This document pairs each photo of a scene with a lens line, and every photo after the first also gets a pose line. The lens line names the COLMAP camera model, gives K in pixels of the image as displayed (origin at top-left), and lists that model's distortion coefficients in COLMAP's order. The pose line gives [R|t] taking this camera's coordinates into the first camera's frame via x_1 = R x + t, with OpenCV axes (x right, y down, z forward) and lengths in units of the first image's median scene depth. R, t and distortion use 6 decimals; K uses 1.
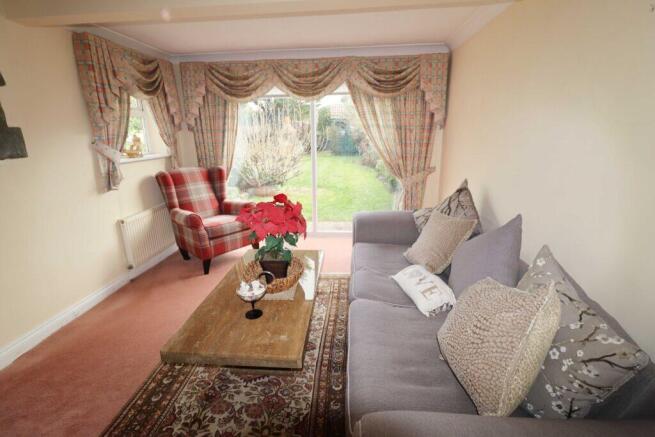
lens RADIAL K [[305.7, 0, 327.5], [0, 305.7, 218.5], [0, 0, 1]] dist [-0.002720, -0.001272]
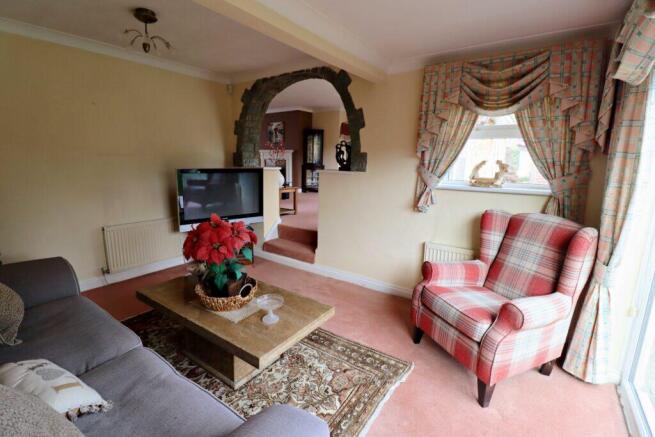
lens RADIAL K [[305.7, 0, 327.5], [0, 305.7, 218.5], [0, 0, 1]] dist [-0.002720, -0.001272]
pose [[-0.505371, 0.184542, -0.842938, 0.357970], [-0.237290, 0.909482, 0.341375, -0.358587], [0.829635, 0.372542, -0.415835, 1.204022]]
